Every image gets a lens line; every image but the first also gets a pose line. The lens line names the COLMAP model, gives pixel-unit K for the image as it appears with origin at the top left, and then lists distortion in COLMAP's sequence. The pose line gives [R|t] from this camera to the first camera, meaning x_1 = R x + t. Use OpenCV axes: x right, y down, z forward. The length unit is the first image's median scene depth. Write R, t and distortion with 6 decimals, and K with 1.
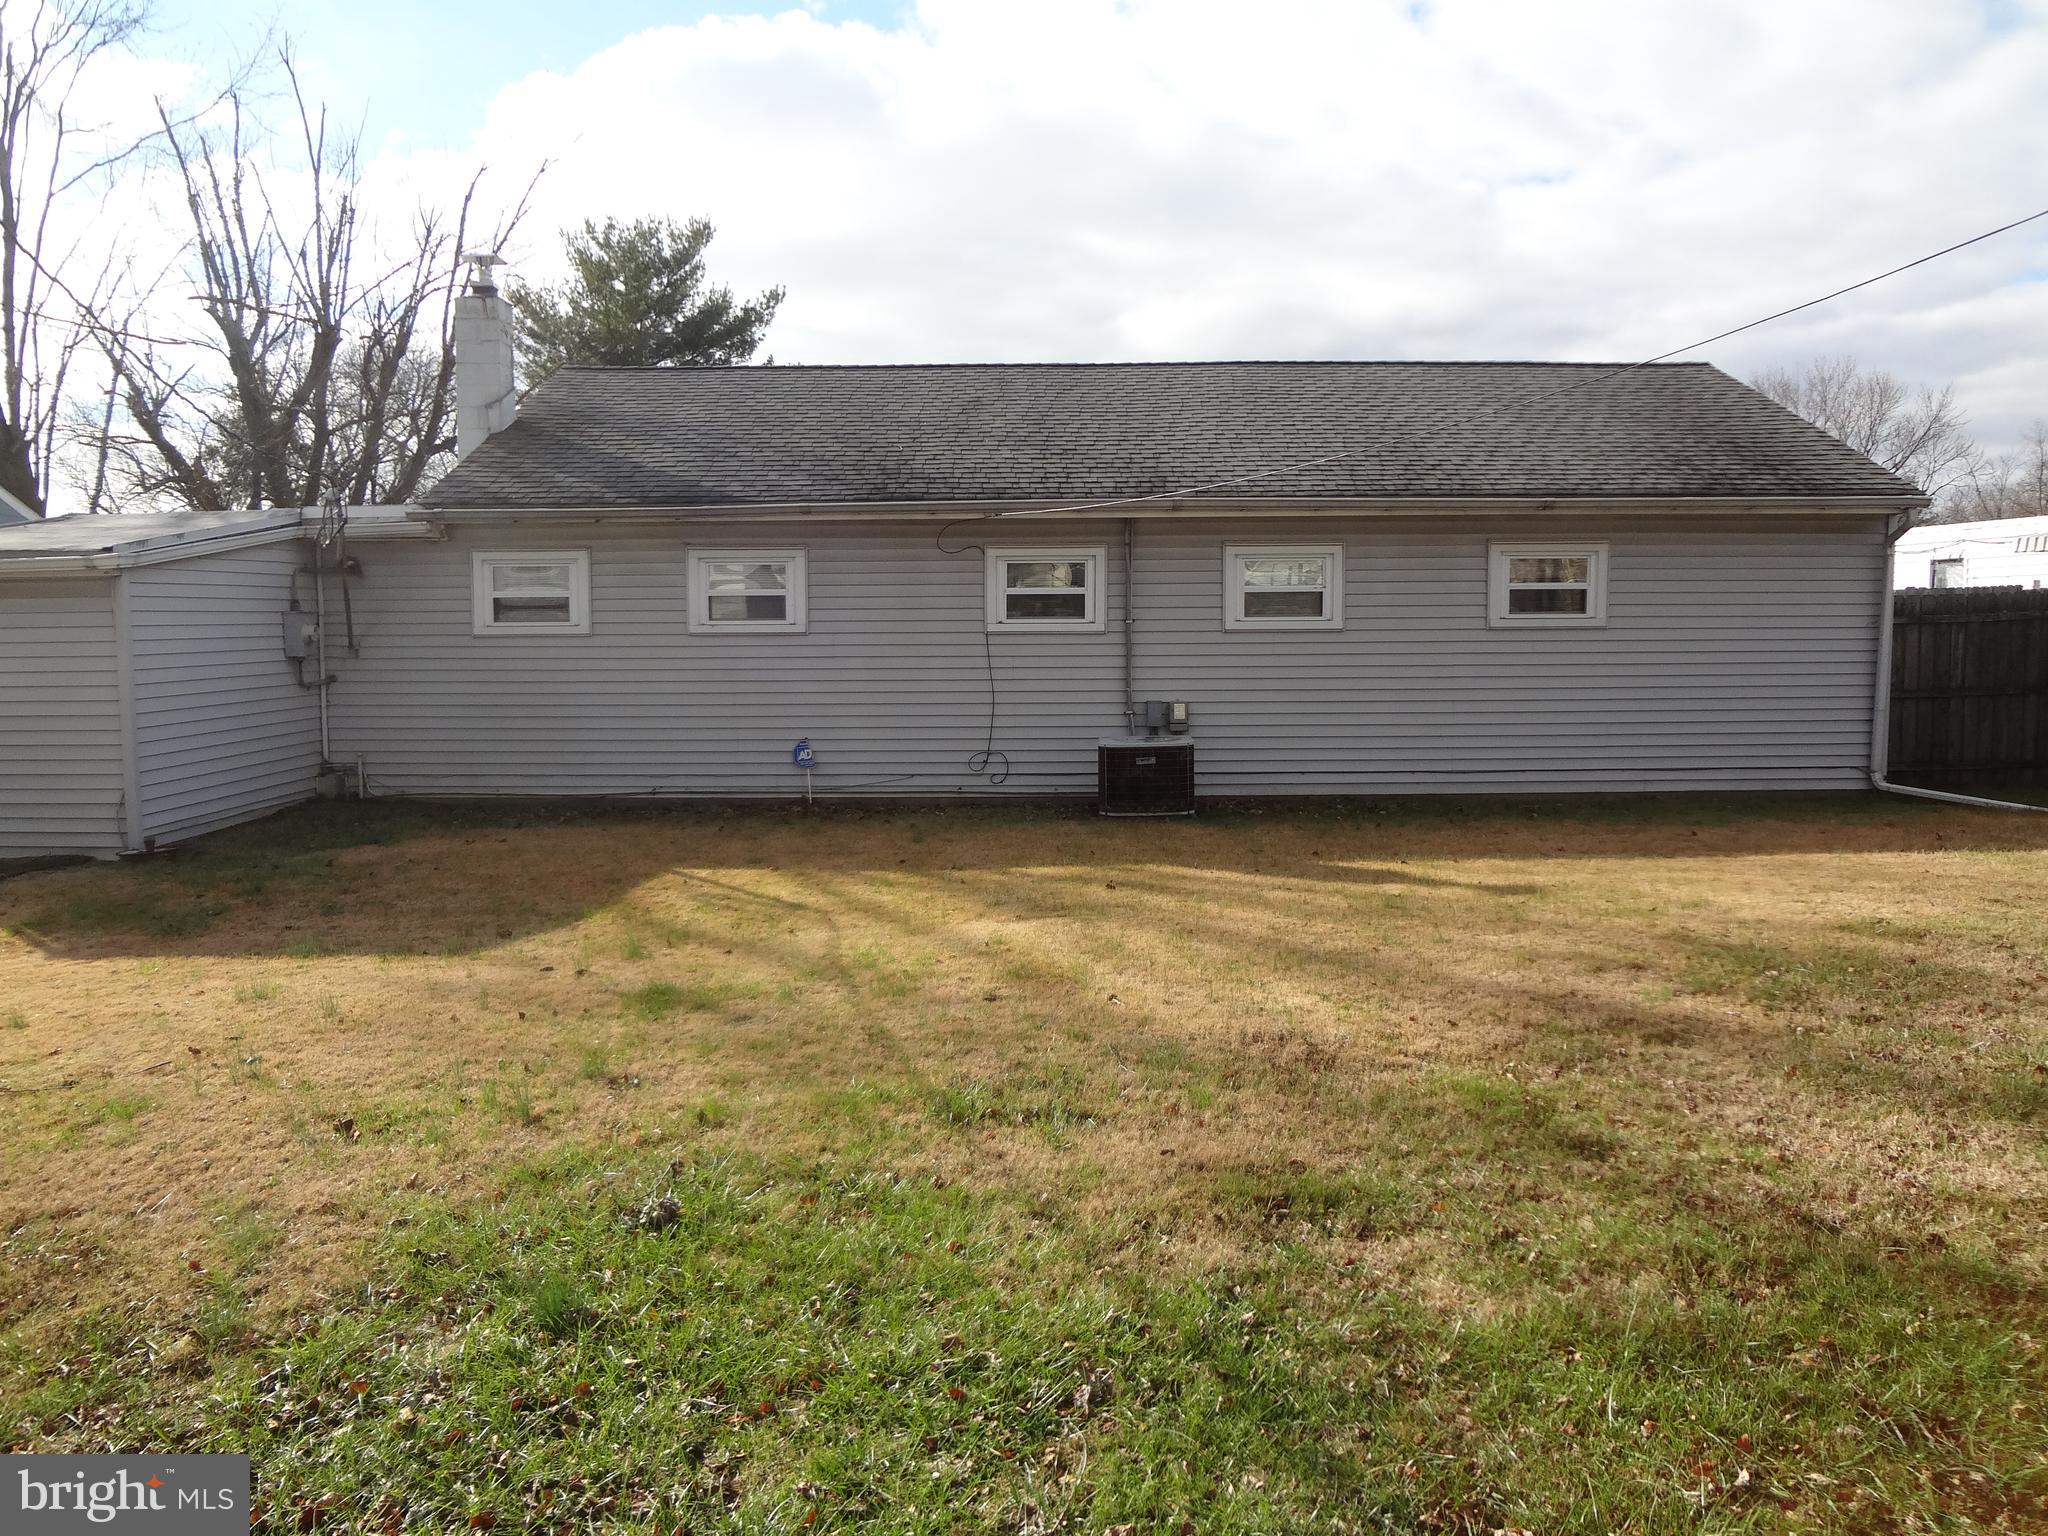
lens RADIAL K [[1168.1, 0, 1008.7], [0, 1168.1, 755.9], [0, 0, 1]] dist [-0.023145, 0.005965]
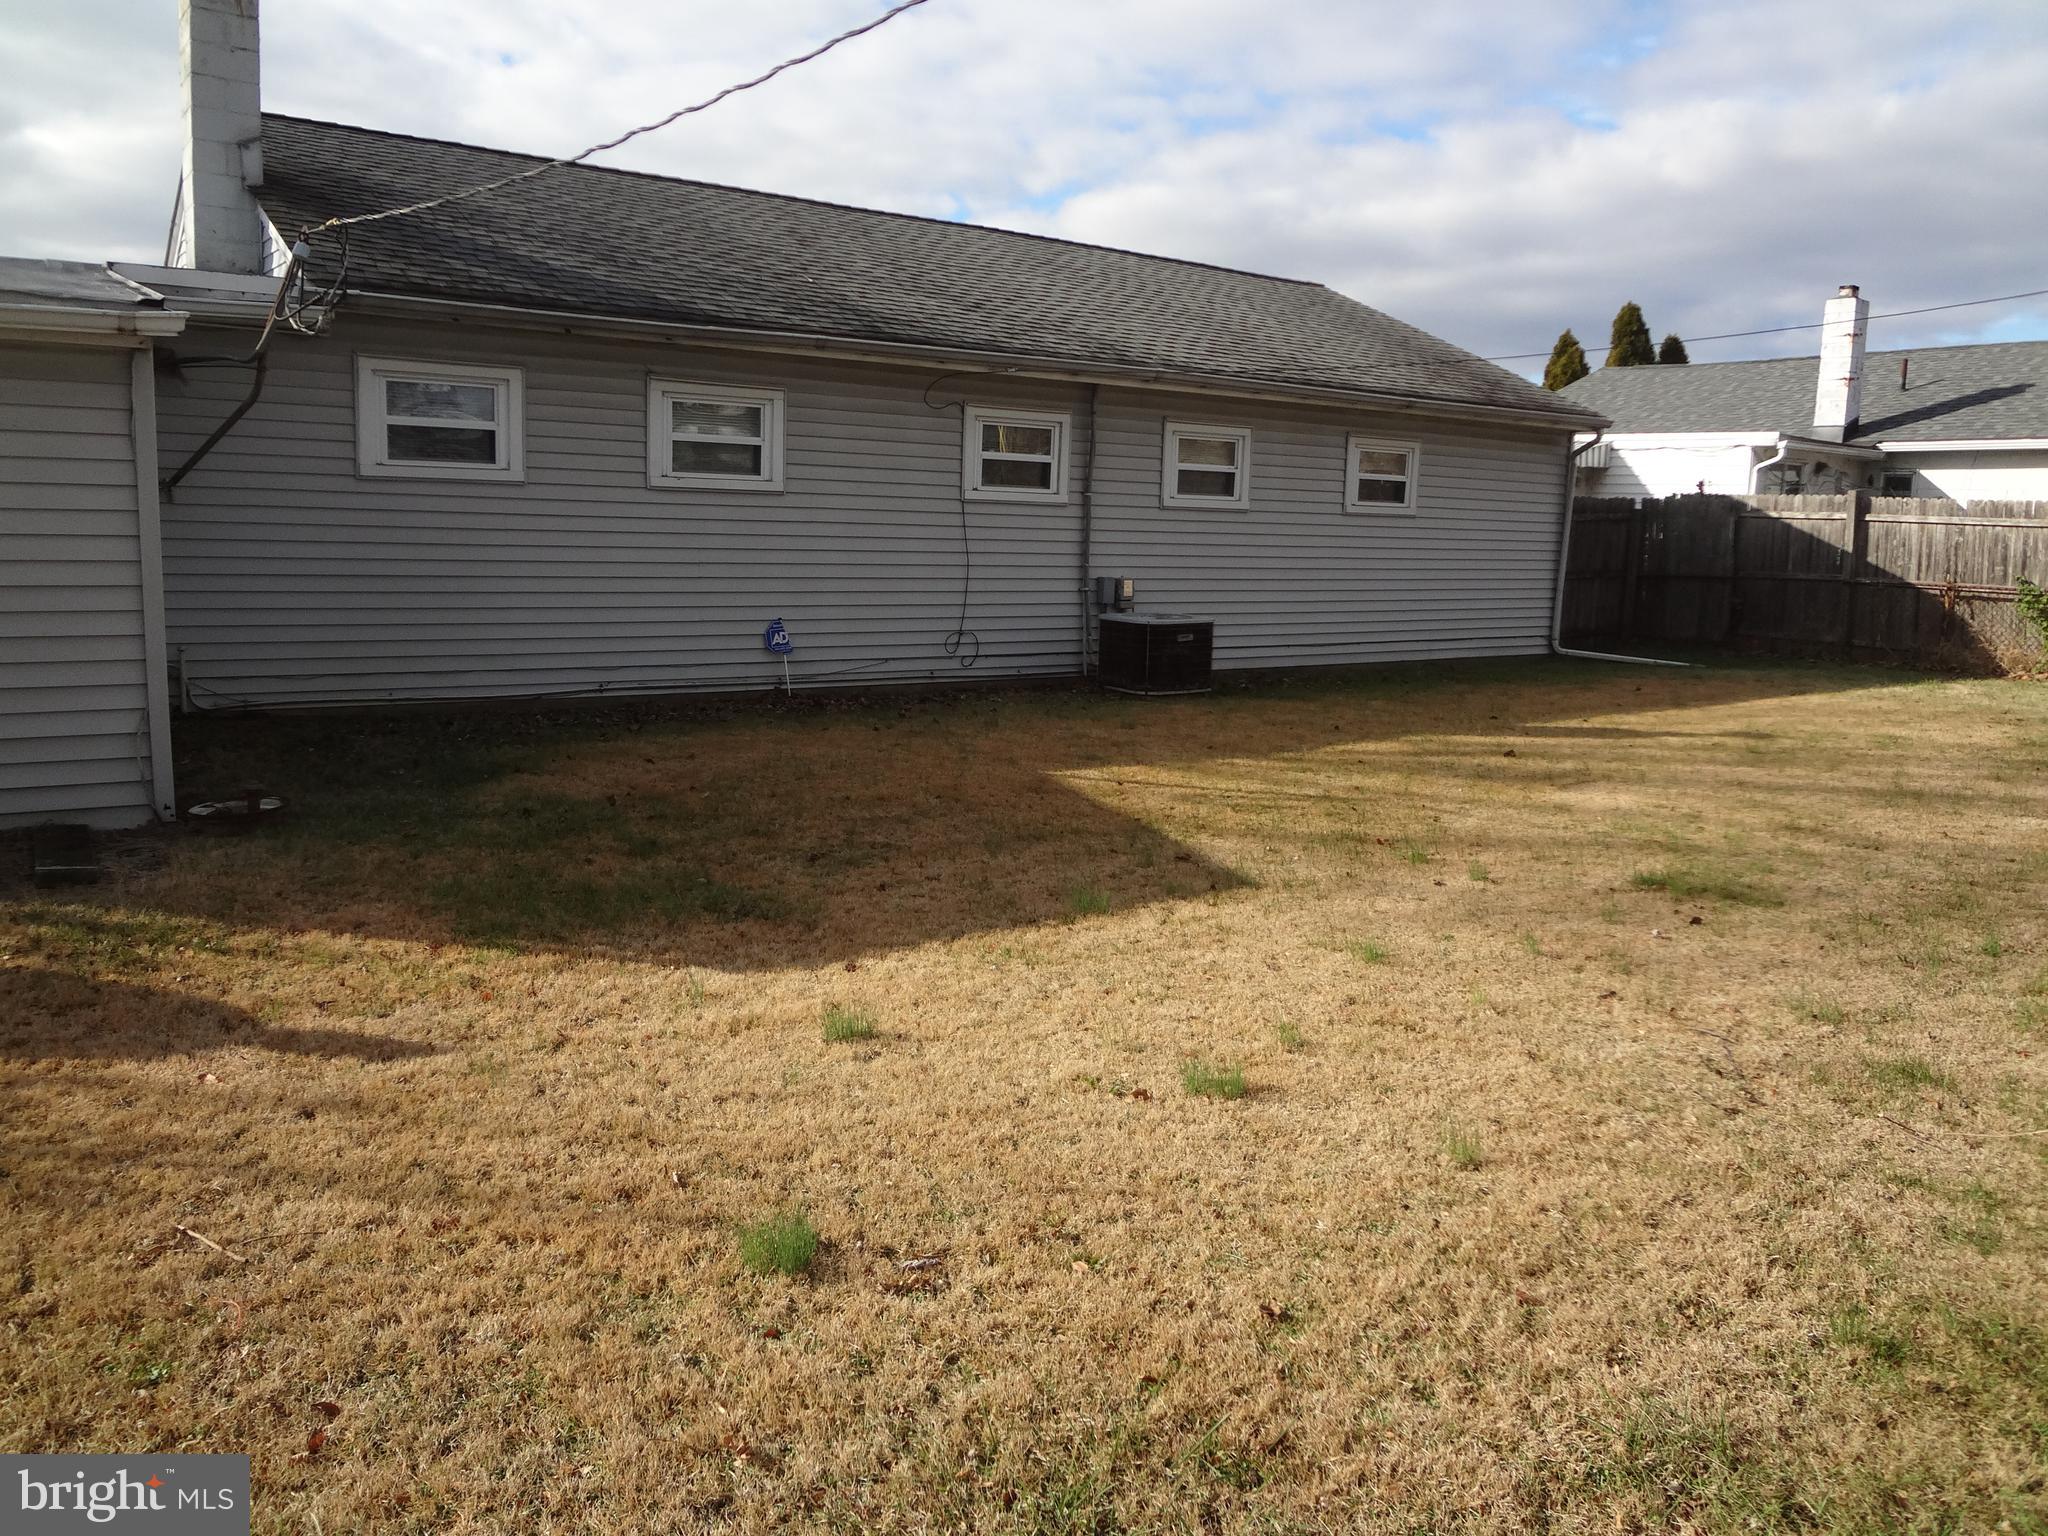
lens RADIAL K [[1509.1, 0, 994.4], [0, 1509.1, 721.7], [0, 0, 1]] dist [-0.069892, 0.023893]
pose [[0.815164, -0.046891, 0.577329, -0.679435], [0.017197, 0.998238, 0.056796, 0.000210], [-0.578975, -0.036369, 0.814534, 0.030347]]
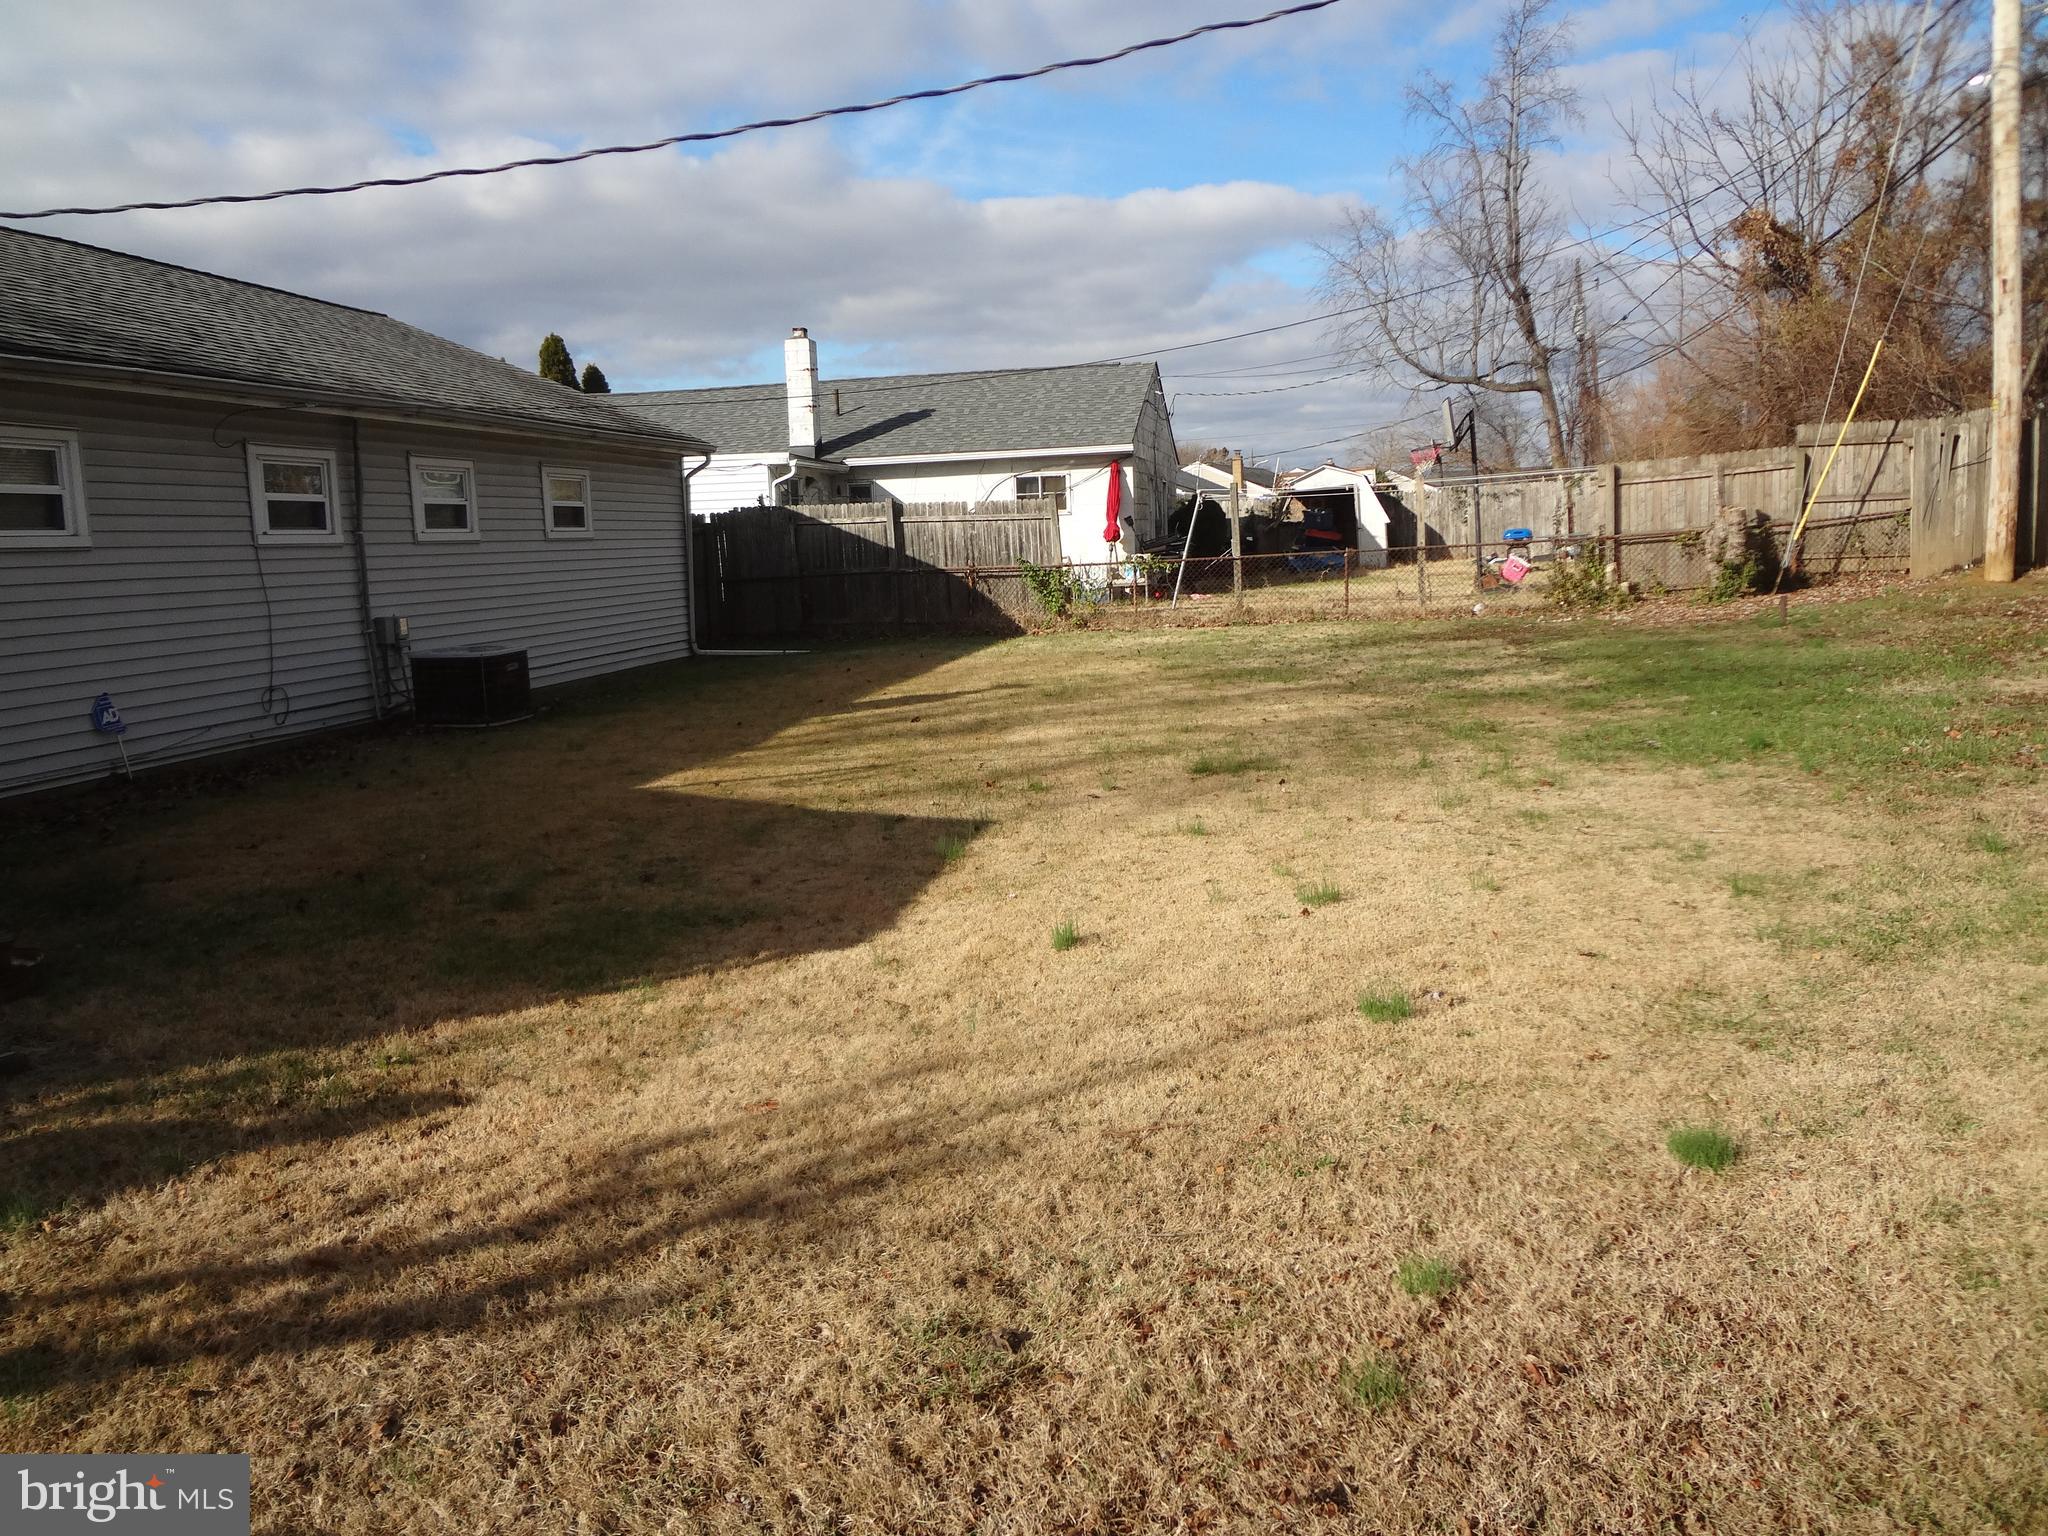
lens RADIAL K [[1509.1, 0, 995.7], [0, 1509.1, 763.0], [0, 0, 1]] dist [-0.069892, 0.023893]
pose [[0.191566, -0.140675, 0.971346, -0.968602], [0.115492, 0.986030, 0.120024, -0.018651], [-0.974661, 0.089190, 0.205137, 0.280854]]
